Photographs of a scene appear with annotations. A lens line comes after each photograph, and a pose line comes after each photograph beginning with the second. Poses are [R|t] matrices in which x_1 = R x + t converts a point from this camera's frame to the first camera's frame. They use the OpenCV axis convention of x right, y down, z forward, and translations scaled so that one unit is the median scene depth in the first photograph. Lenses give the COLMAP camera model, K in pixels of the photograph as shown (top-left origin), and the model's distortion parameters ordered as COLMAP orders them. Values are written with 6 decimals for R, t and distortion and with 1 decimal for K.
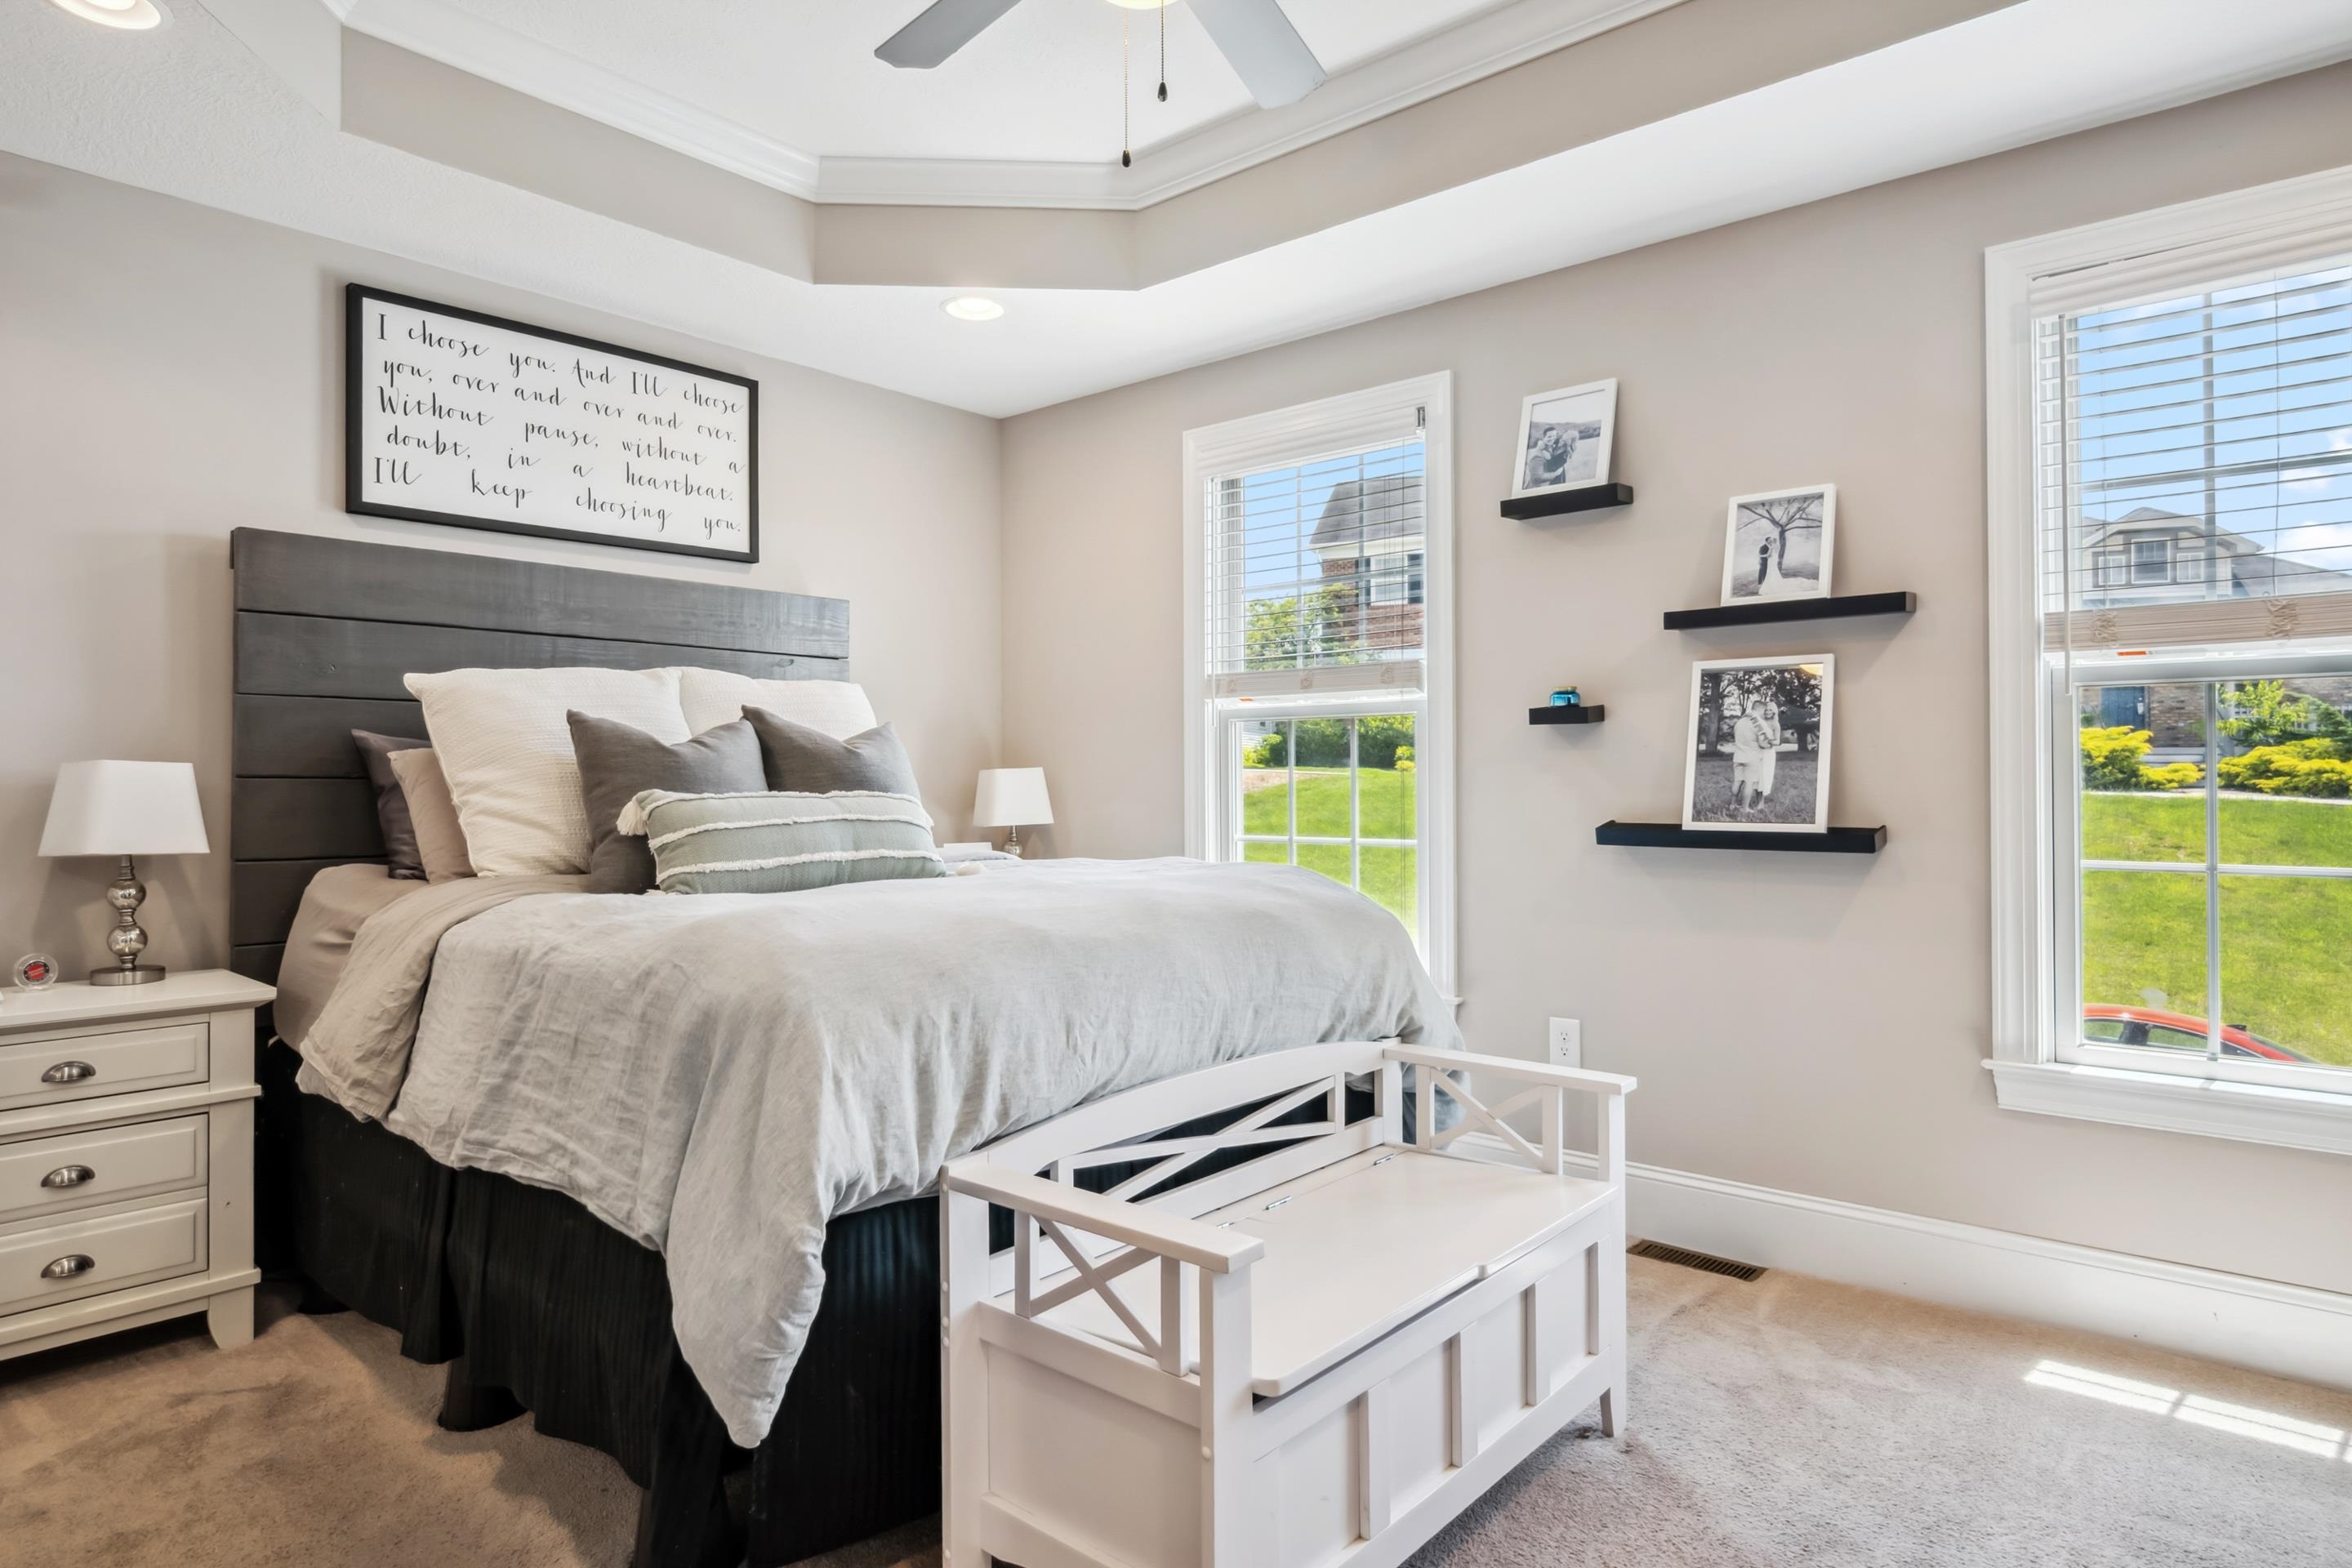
lens RADIAL K [[1322.5, 0, 1161.1], [0, 1322.5, 783.3], [0, 0, 1]] dist [-0.006157, -0.002798]
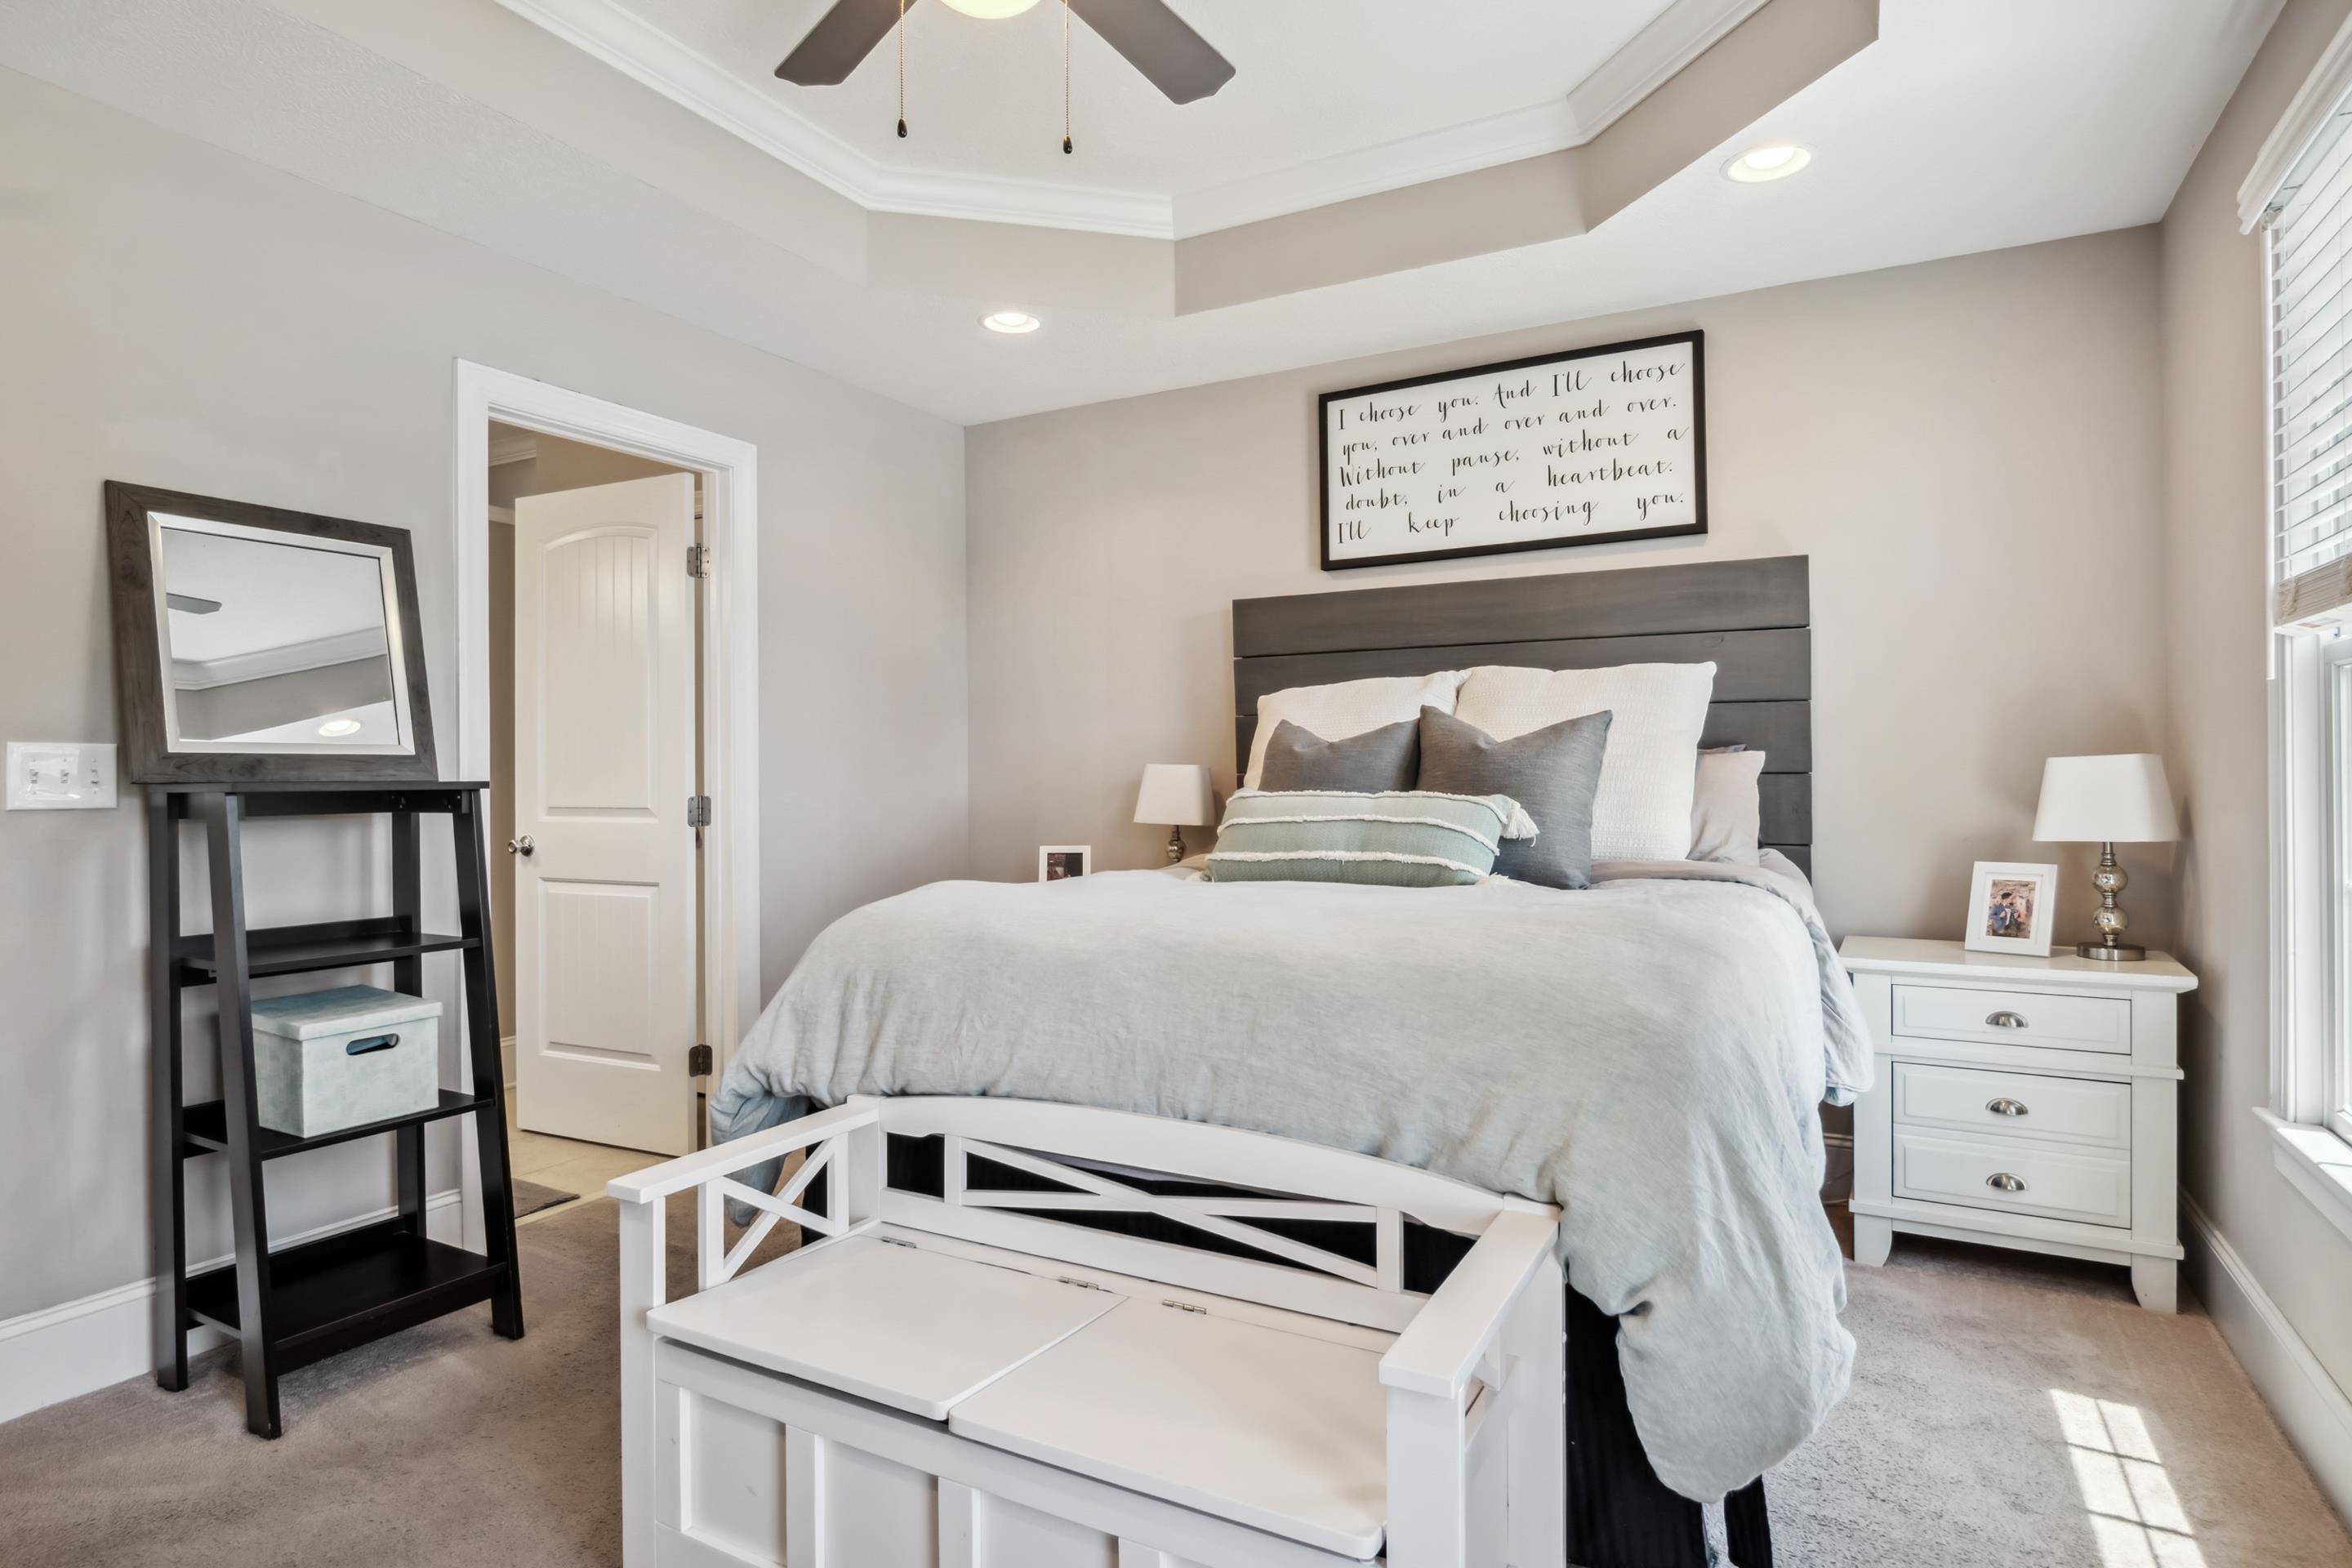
lens RADIAL K [[1258.4, 0, 1167.8], [0, 1258.4, 827.8], [0, 0, 1]] dist [-0.024620, -0.000268]
pose [[0.209052, 0.046938, -0.976777, 0.549709], [0.007063, 0.998749, 0.049506, -0.011908], [0.977879, -0.017248, 0.208459, 0.544790]]
